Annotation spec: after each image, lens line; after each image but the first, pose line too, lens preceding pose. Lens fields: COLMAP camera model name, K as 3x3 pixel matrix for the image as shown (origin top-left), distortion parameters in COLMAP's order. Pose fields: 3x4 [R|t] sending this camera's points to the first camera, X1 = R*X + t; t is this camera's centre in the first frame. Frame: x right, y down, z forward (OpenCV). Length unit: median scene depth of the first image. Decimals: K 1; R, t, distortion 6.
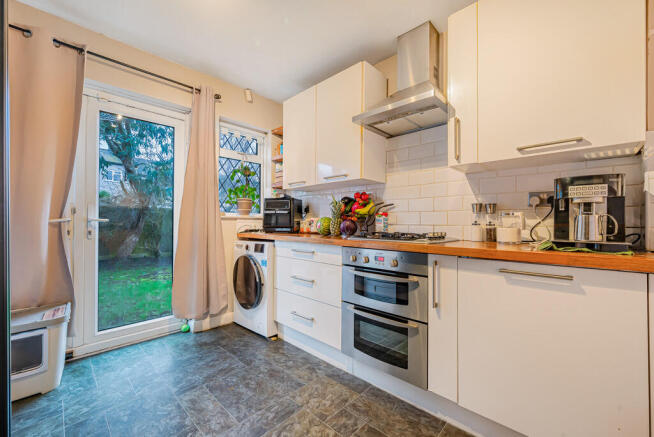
lens RADIAL K [[258.7, 0, 326.1], [0, 258.7, 217.3], [0, 0, 1]] dist [0.000796, 0.000510]
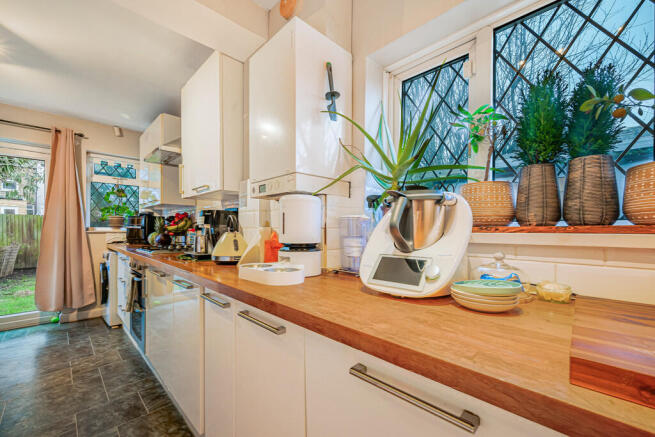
lens RADIAL K [[259.1, 0, 328.4], [0, 259.1, 225.3], [0, 0, 1]] dist [0.000796, 0.000510]
pose [[0.999989, 0.000835, -0.004595, 0.788224], [-0.000837, 1.000000, -0.000388, -0.031783], [0.004595, 0.000392, 0.999989, -0.255018]]
